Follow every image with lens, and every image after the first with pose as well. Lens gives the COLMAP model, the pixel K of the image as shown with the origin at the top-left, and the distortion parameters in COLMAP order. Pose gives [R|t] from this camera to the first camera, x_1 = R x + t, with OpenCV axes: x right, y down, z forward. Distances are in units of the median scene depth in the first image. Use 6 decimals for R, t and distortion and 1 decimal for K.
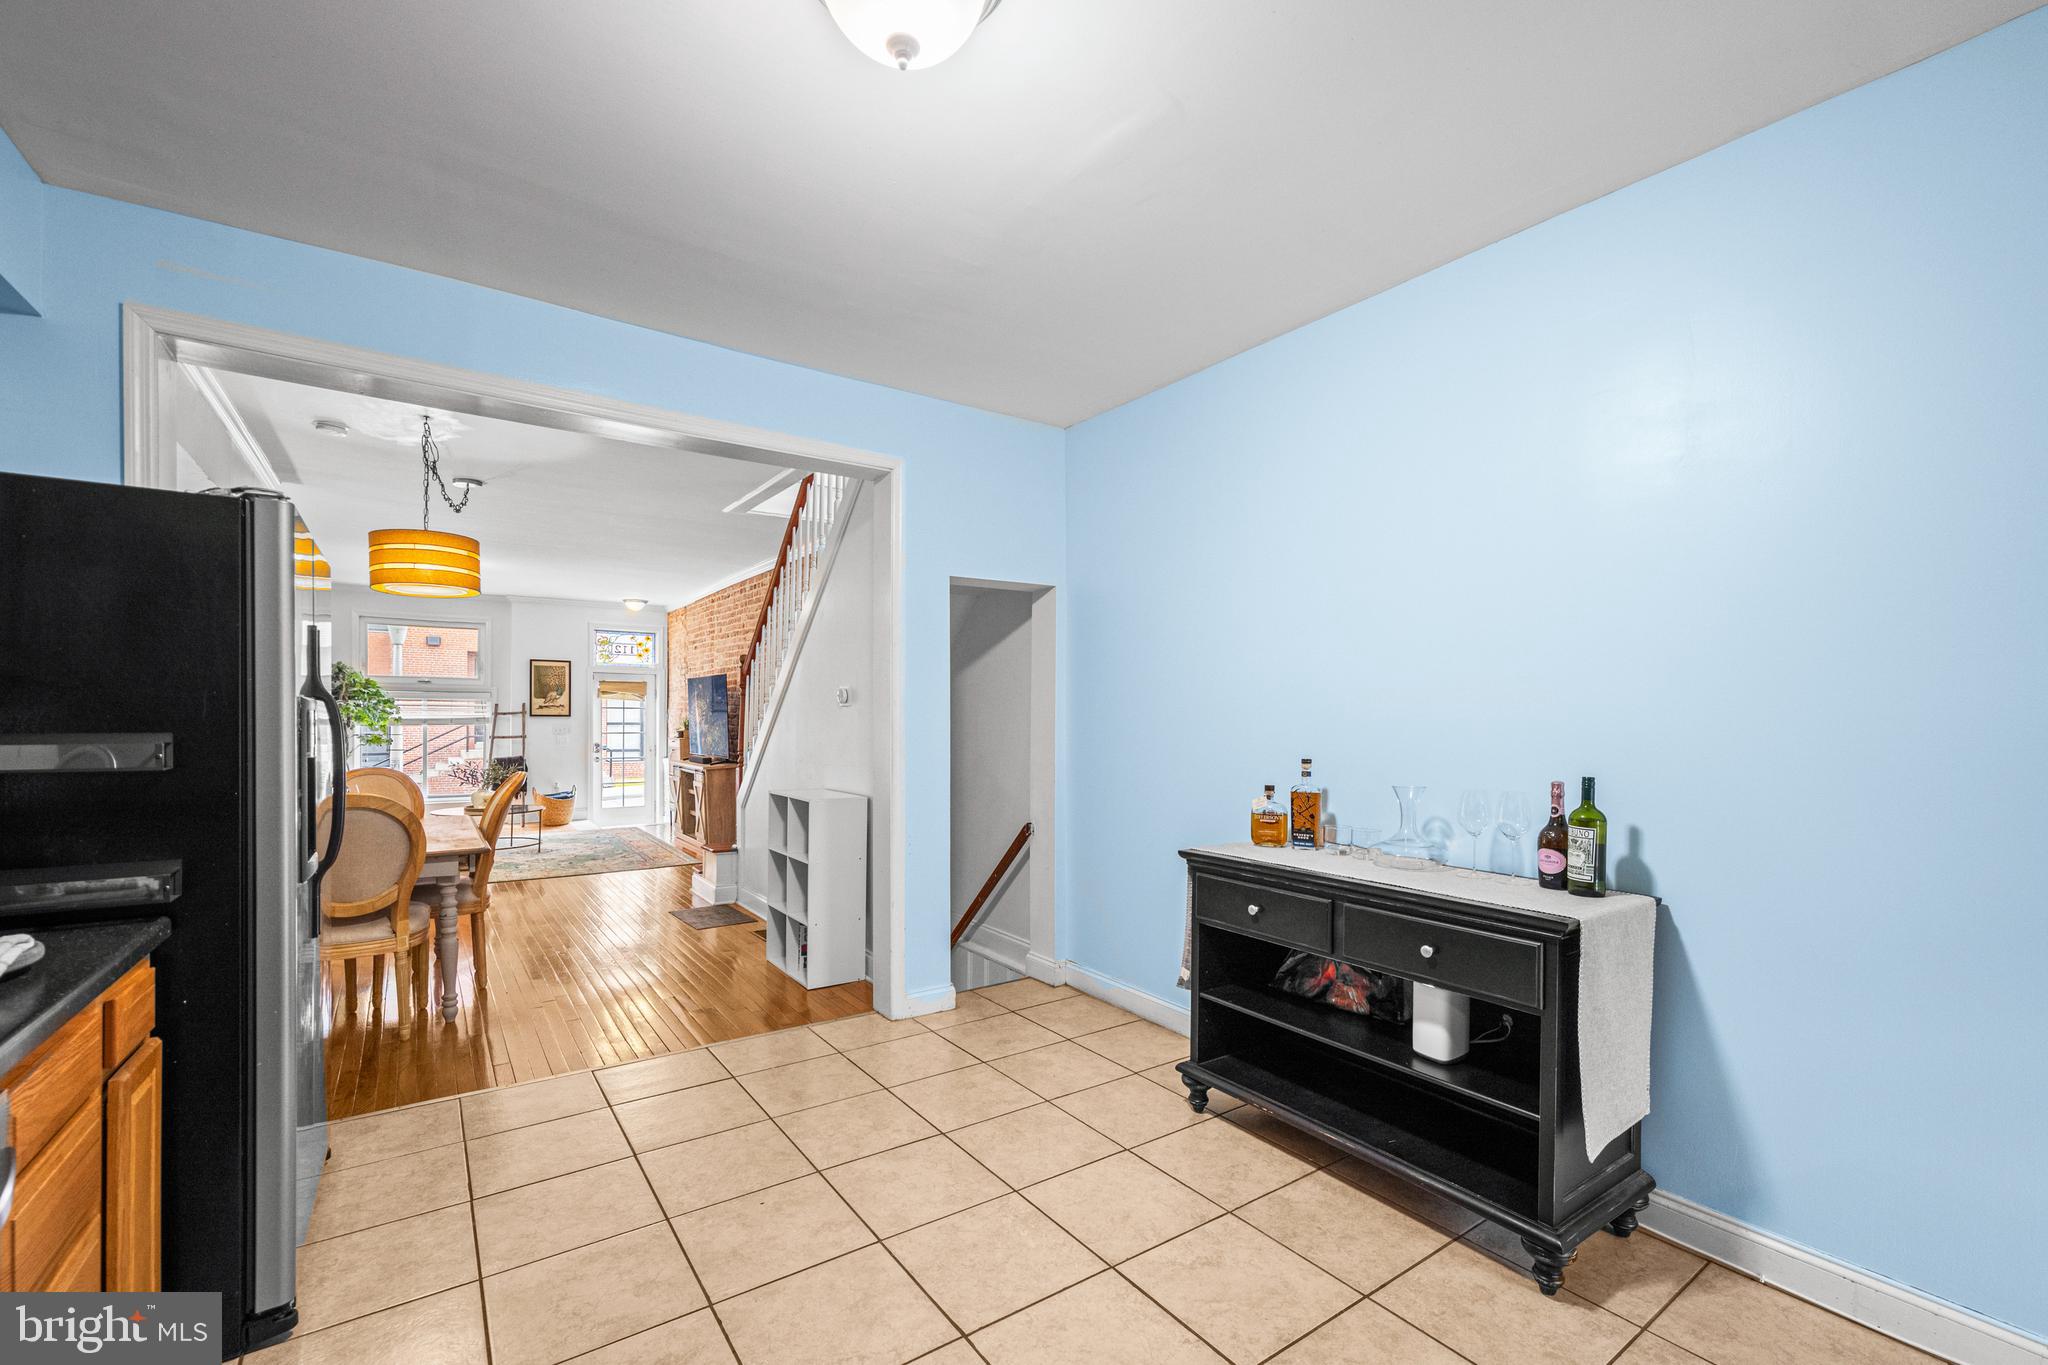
lens RADIAL K [[863.0, 0, 1032.0], [0, 863.0, 739.1], [0, 0, 1]] dist [-0.000053, -0.000158]
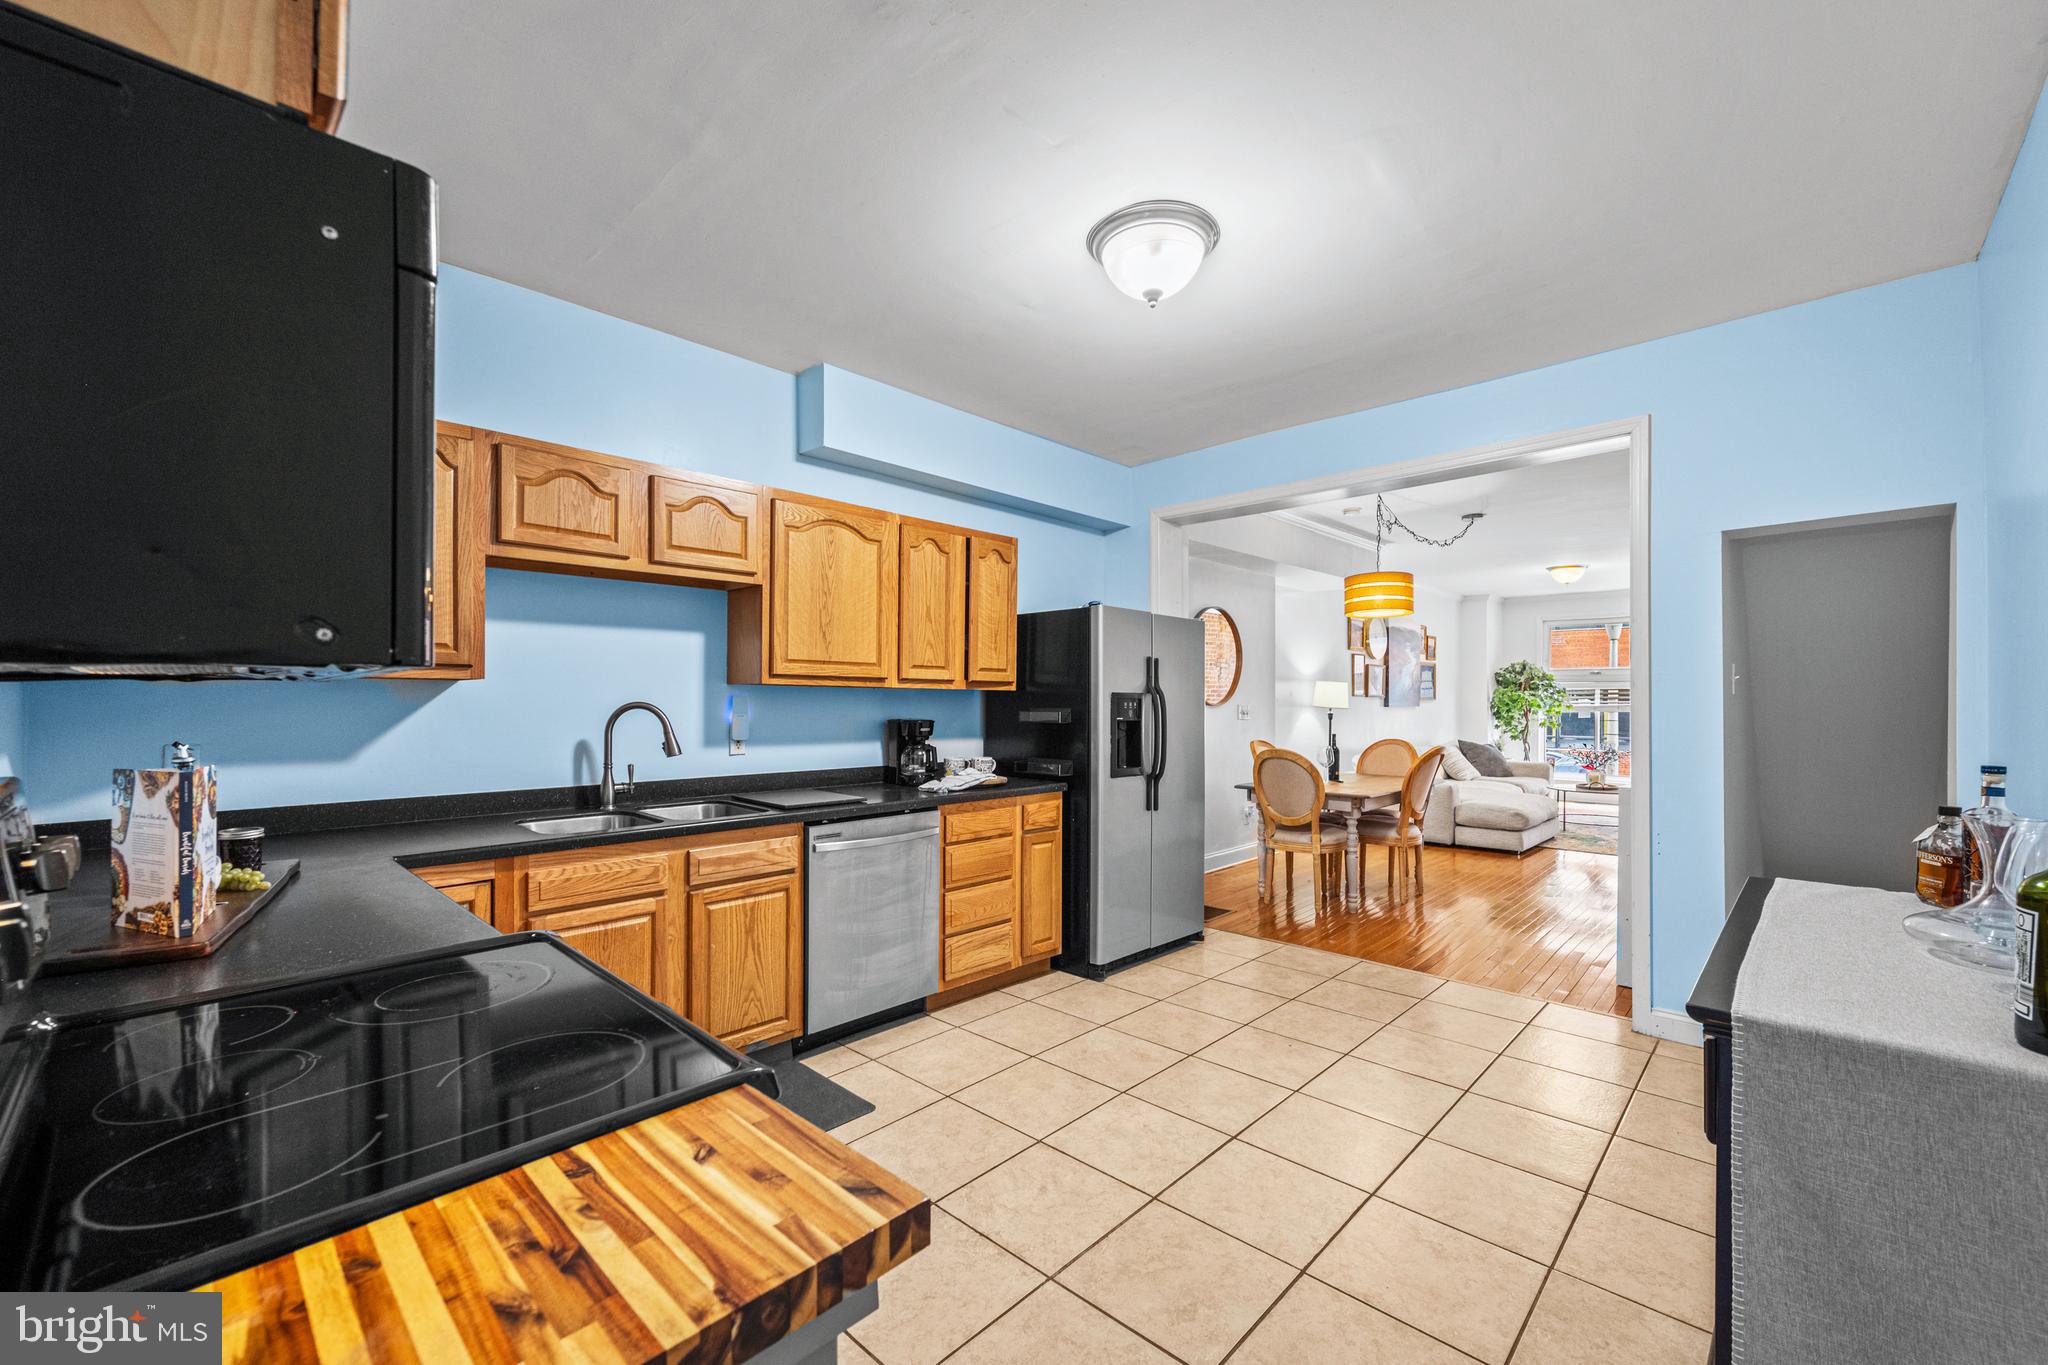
lens RADIAL K [[824.0, 0, 1035.1], [0, 824.0, 712.6], [0, 0, 1]] dist [0.000238, 0.000135]
pose [[0.191965, 0.004792, -0.981390, 0.227353], [-0.021458, 0.999770, 0.000684, 0.000166], [0.981167, 0.020928, 0.192024, 0.078087]]
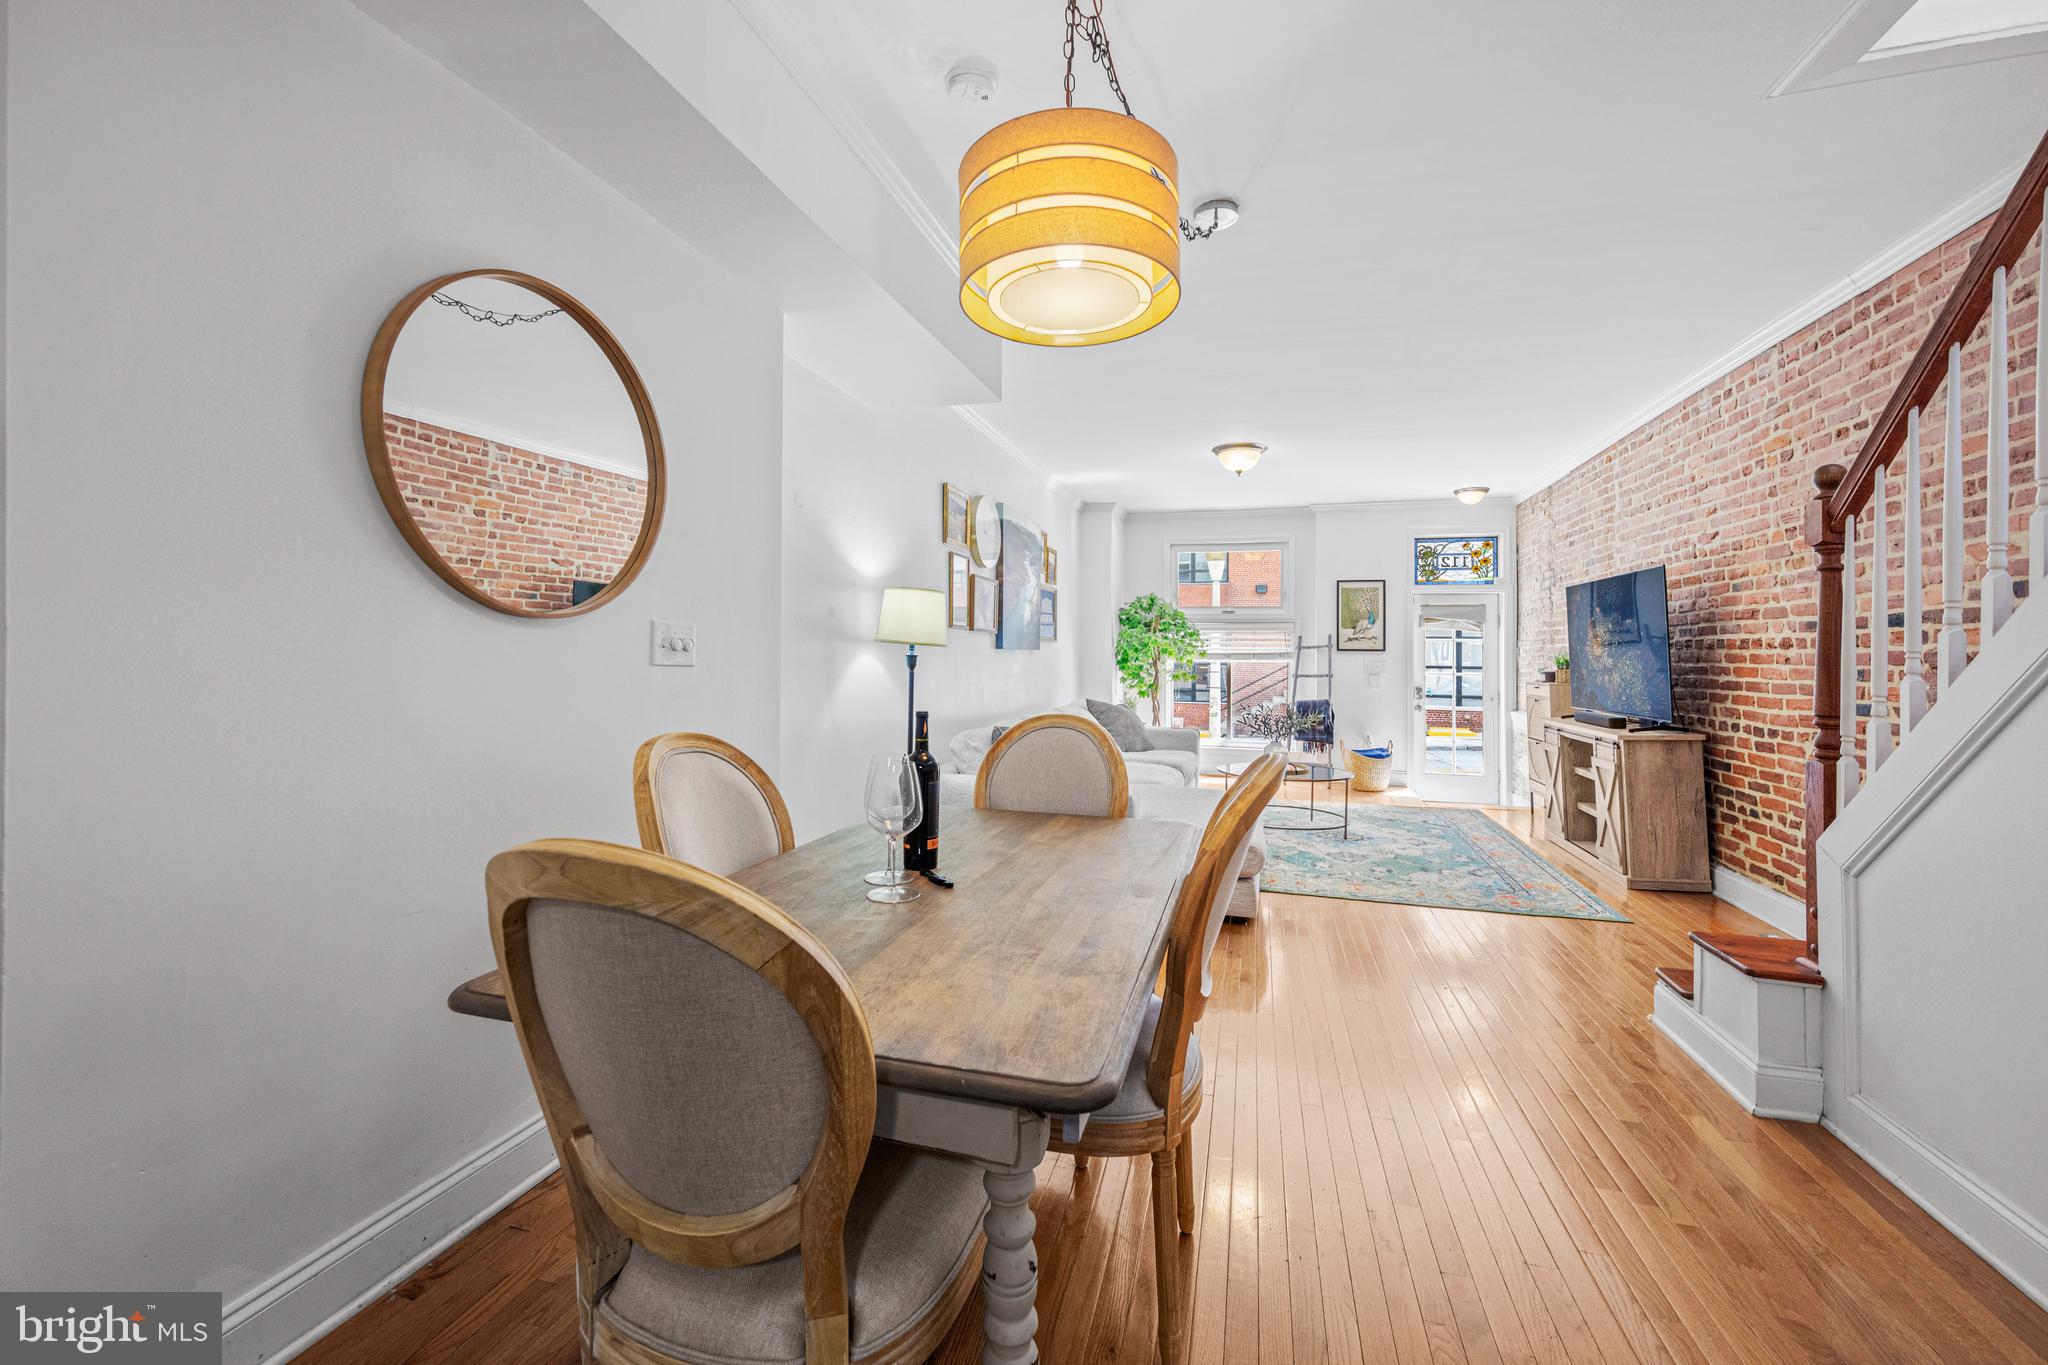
lens RADIAL K [[823.5, 0, 1017.8], [0, 823.5, 611.1], [0, 0, 1]] dist [-0.000595, -0.000313]
pose [[0.616420, -0.041133, -0.786343, -0.172993], [-0.027905, 0.996866, -0.074021, 0.002267], [0.786923, 0.067571, 0.613340, 0.316763]]
